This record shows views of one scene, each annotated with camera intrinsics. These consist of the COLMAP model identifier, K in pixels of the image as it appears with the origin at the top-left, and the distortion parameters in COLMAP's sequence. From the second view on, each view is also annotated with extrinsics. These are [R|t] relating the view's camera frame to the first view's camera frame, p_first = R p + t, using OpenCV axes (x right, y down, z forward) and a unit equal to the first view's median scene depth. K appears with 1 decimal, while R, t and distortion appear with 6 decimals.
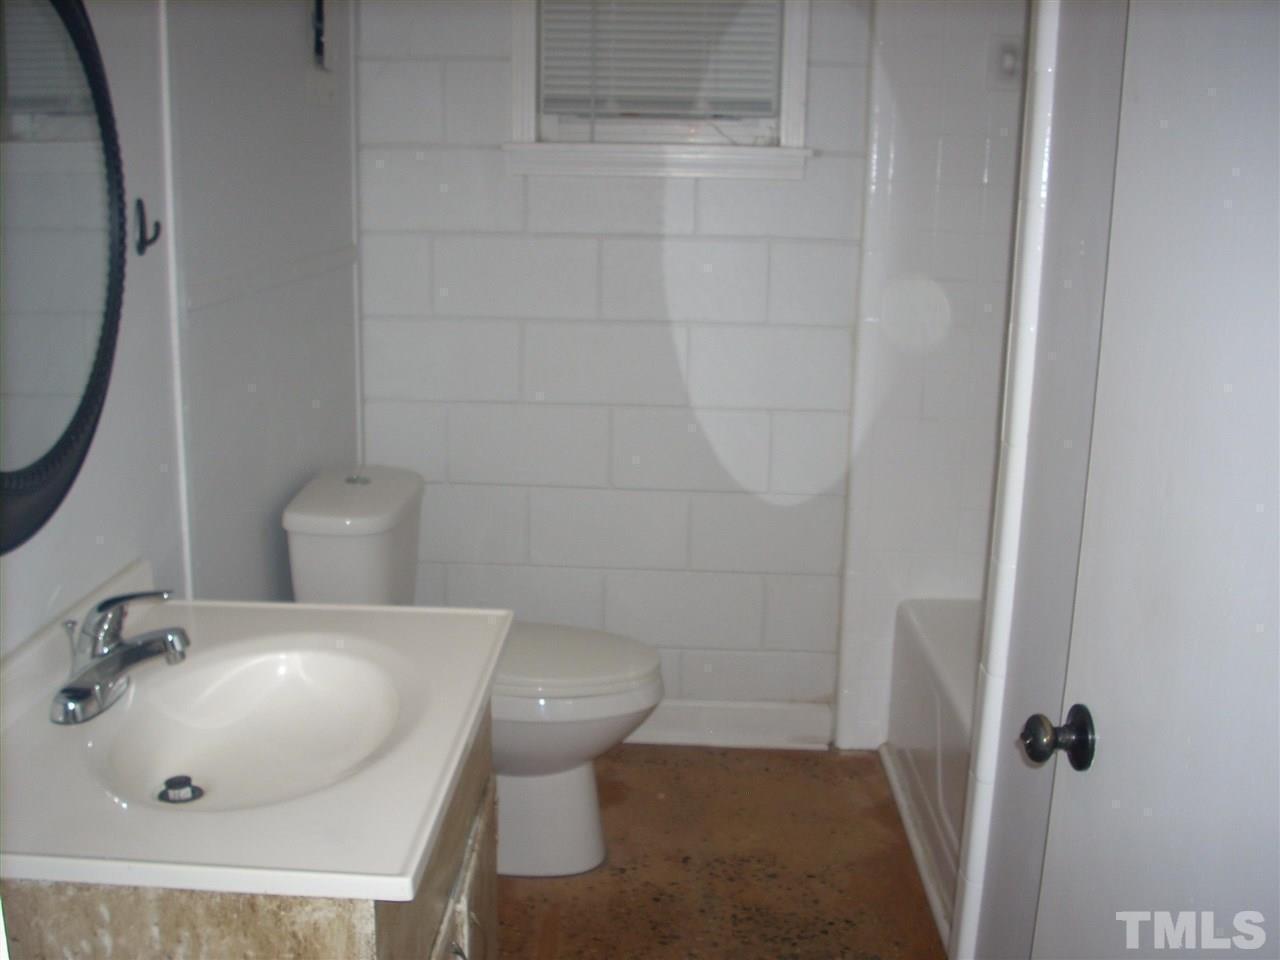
lens RADIAL K [[1372.1, 0, 640.3], [0, 1372.1, 519.9], [0, 0, 1]] dist [-0.196600, 0.128605]
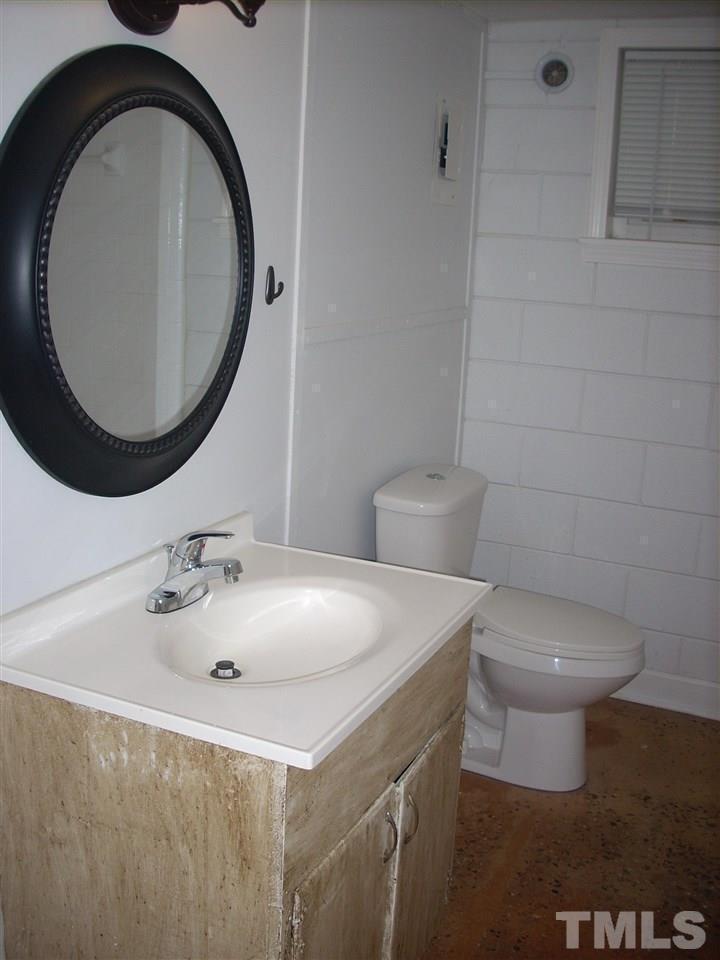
lens RADIAL K [[1028.7, 0, 360.0], [0, 1028.7, 480.0], [0, 0, 1]] dist [-0.169414, 0.111110]
pose [[0.919876, 0.114505, -0.375122, 0.181770], [-0.125815, 0.992037, -0.005708, -0.015647], [0.371481, 0.052447, 0.926958, 0.008087]]
